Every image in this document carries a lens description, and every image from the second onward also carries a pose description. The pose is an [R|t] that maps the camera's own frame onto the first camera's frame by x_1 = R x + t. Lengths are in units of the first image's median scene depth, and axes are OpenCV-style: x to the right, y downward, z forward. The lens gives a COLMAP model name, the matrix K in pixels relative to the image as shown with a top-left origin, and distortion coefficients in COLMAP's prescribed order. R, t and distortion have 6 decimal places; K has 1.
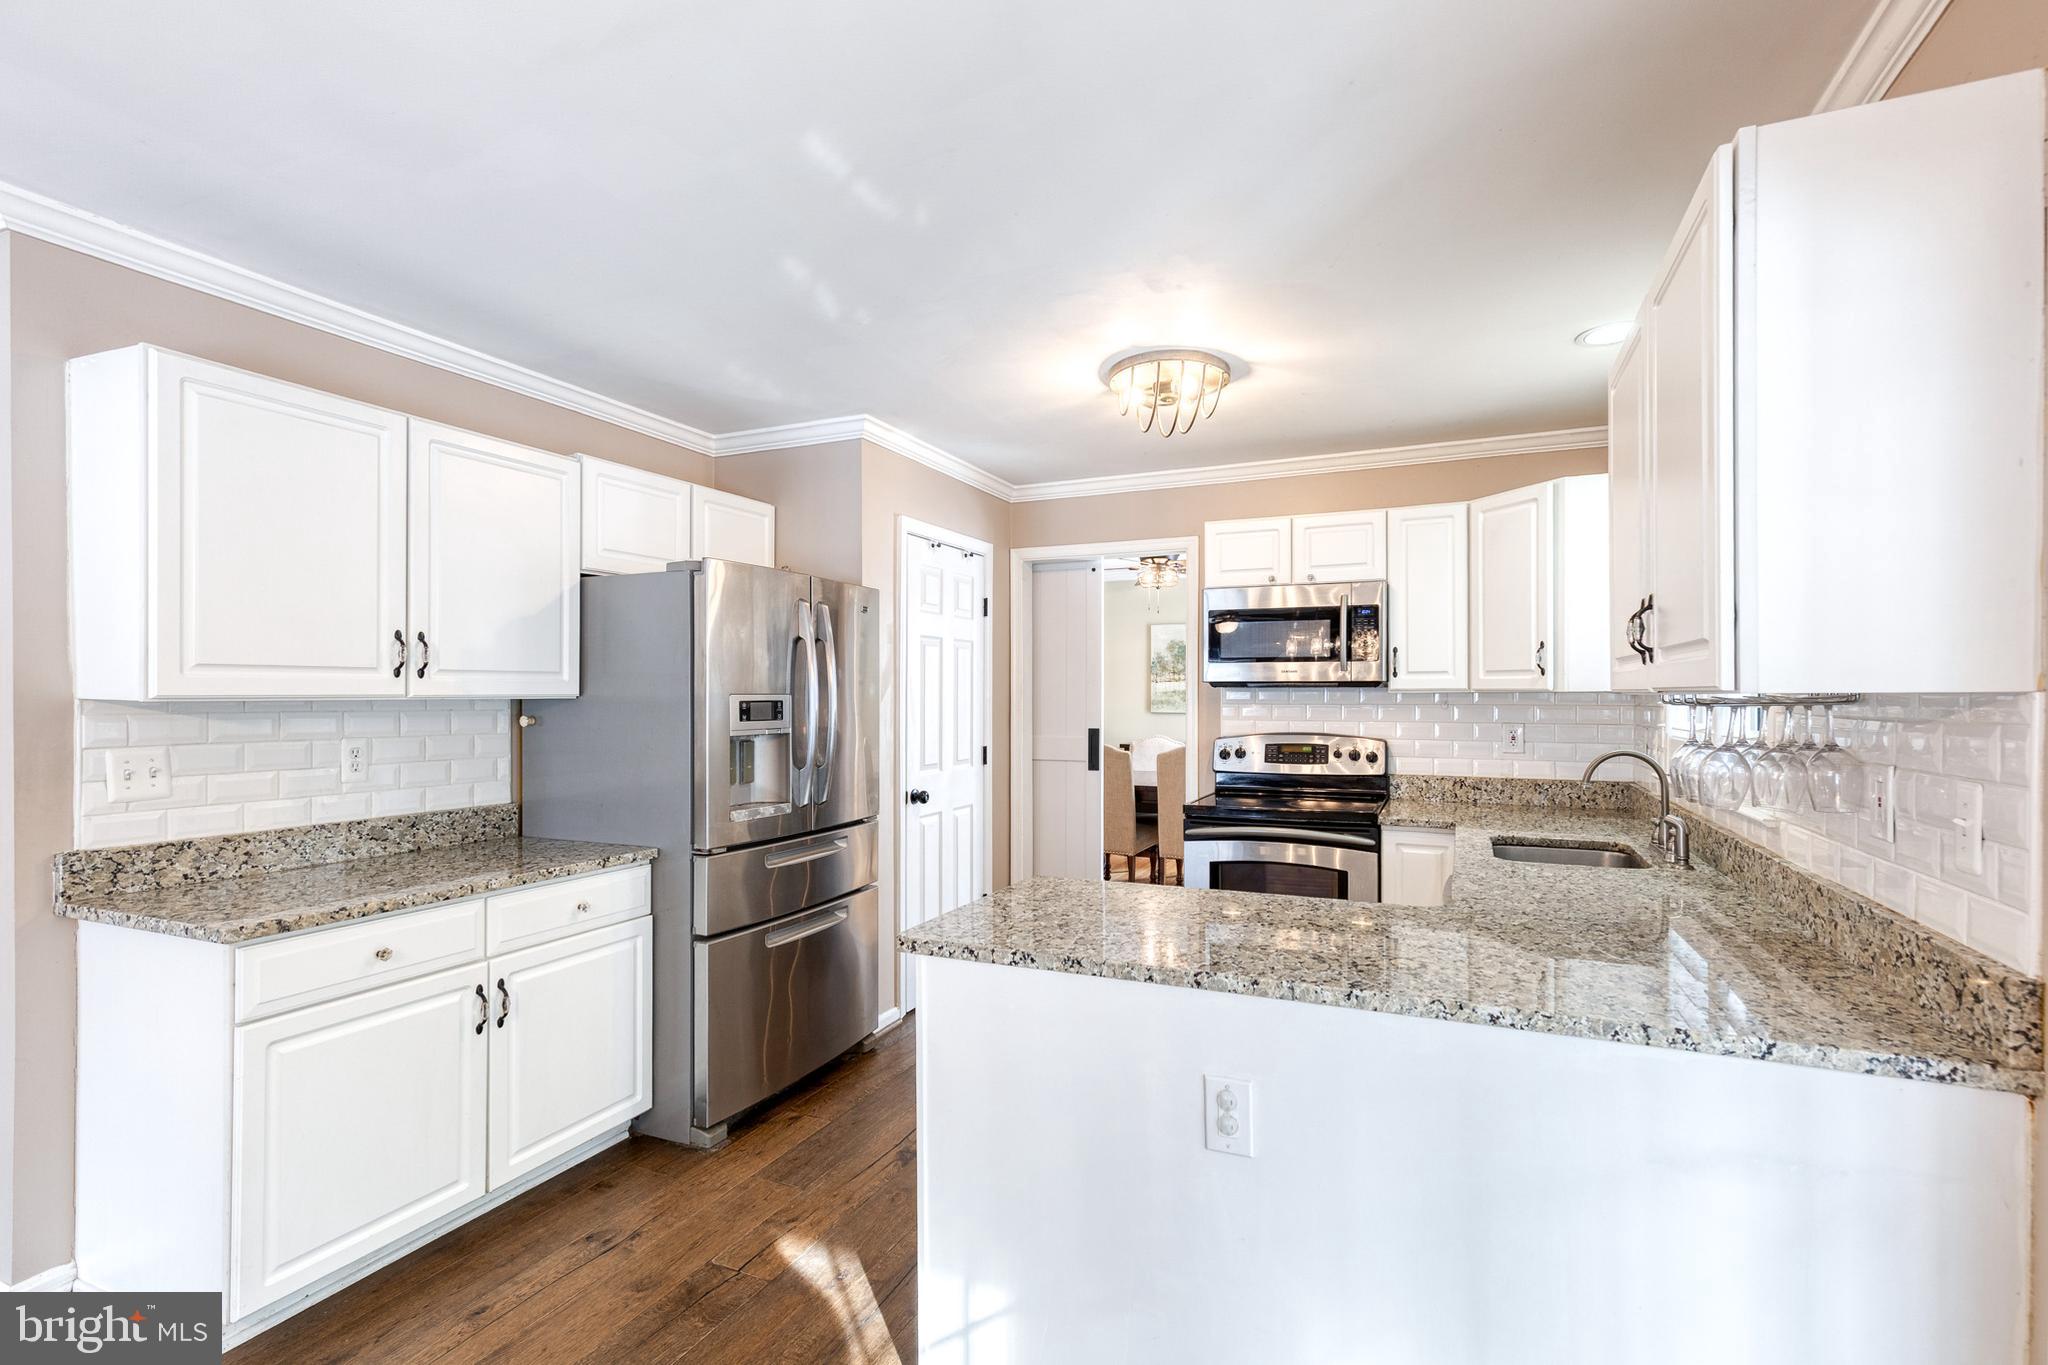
lens RADIAL K [[933.1, 0, 1039.6], [0, 933.1, 693.2], [0, 0, 1]] dist [0.007715, -0.001013]
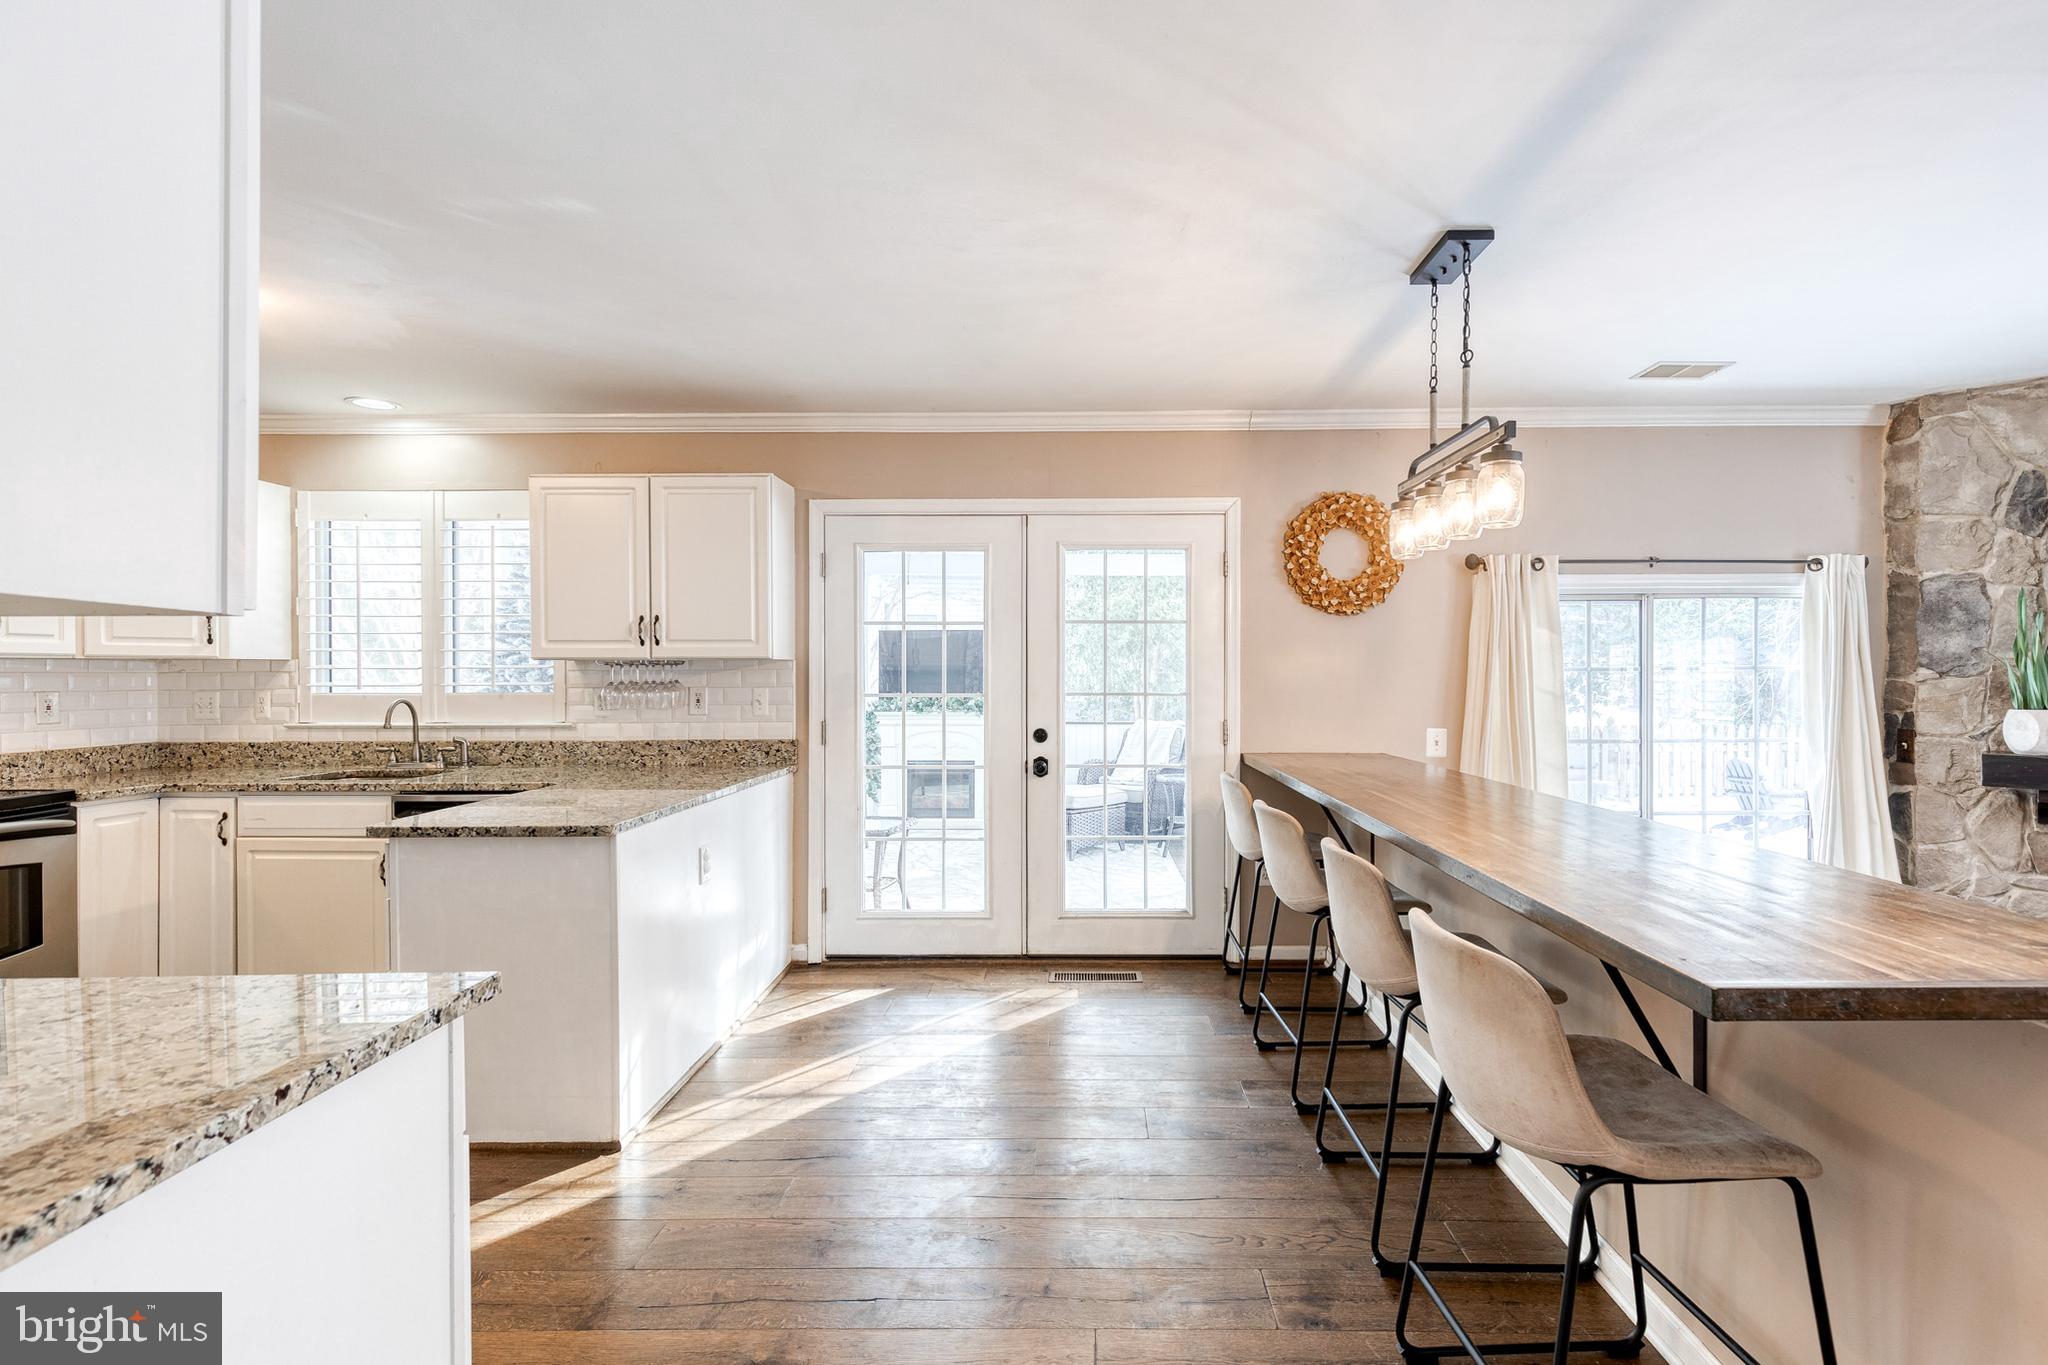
lens RADIAL K [[933.1, 0, 1080.9], [0, 933.1, 681.0], [0, 0, 1]] dist [0.007715, -0.001013]
pose [[-0.400412, -0.002776, 0.916331, -0.810013], [0.004053, 0.999980, 0.004800, 0.020794], [-0.916326, 0.005636, -0.400393, 0.435630]]
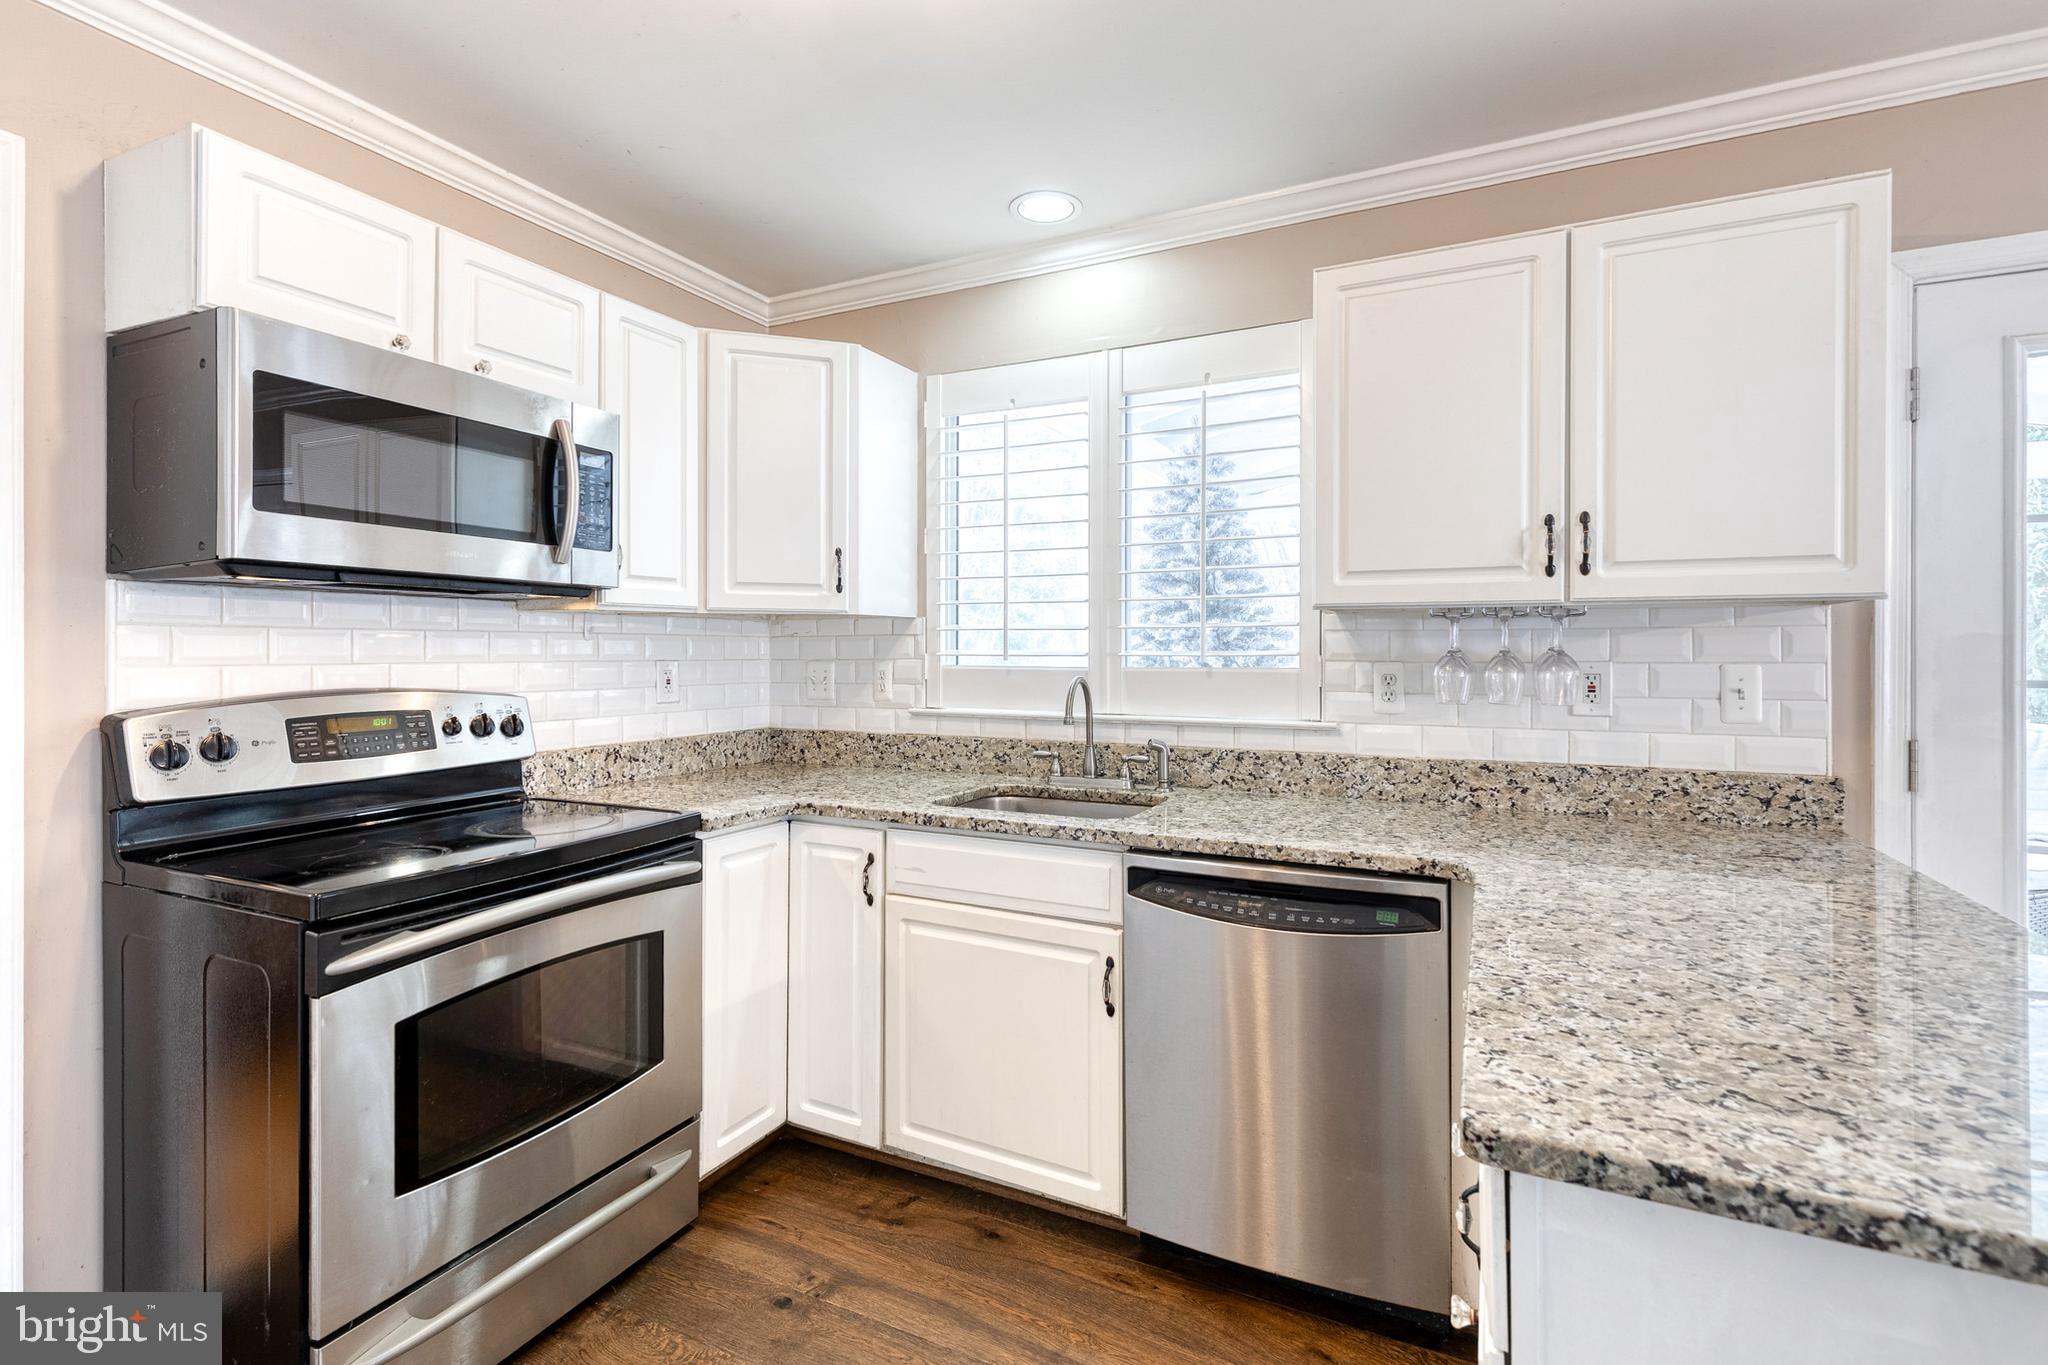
lens RADIAL K [[933.1, 0, 1039.3], [0, 933.1, 652.4], [0, 0, 1]] dist [0.007715, -0.001013]
pose [[0.030214, 0.000991, 0.999543, -0.198727], [-0.000795, 0.999999, -0.000968, 0.026831], [-0.999543, -0.000765, 0.030214, 0.718834]]
